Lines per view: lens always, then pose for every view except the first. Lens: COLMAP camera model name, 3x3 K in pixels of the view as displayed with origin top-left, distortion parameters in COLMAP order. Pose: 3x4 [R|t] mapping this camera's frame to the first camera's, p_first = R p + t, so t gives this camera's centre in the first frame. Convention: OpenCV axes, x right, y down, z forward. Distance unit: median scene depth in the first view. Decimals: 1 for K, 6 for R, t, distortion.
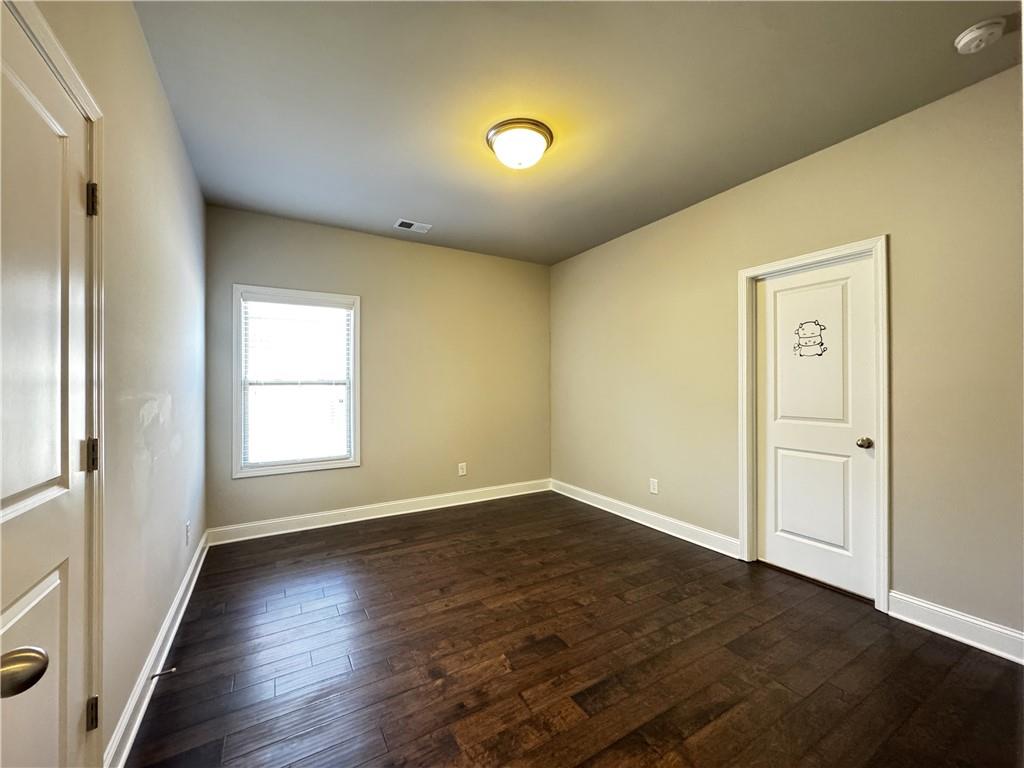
lens RADIAL K [[408.0, 0, 512.6], [0, 408.0, 385.1], [0, 0, 1]] dist [-0.000983, 0.000072]
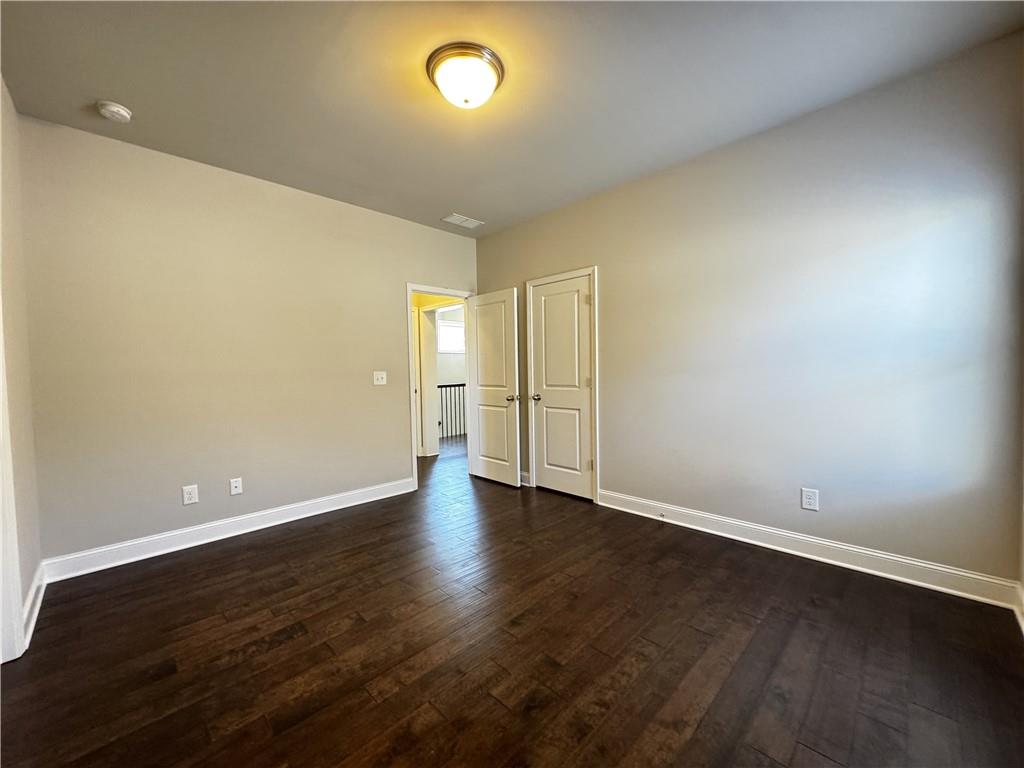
lens RADIAL K [[408.0, 0, 511.9], [0, 408.0, 384.3], [0, 0, 1]] dist [-0.000983, 0.000072]
pose [[-0.969511, 0.031783, -0.242979, 0.148453], [0.022757, 0.998946, 0.039865, 0.023003], [0.243989, 0.033121, -0.969212, 1.793036]]
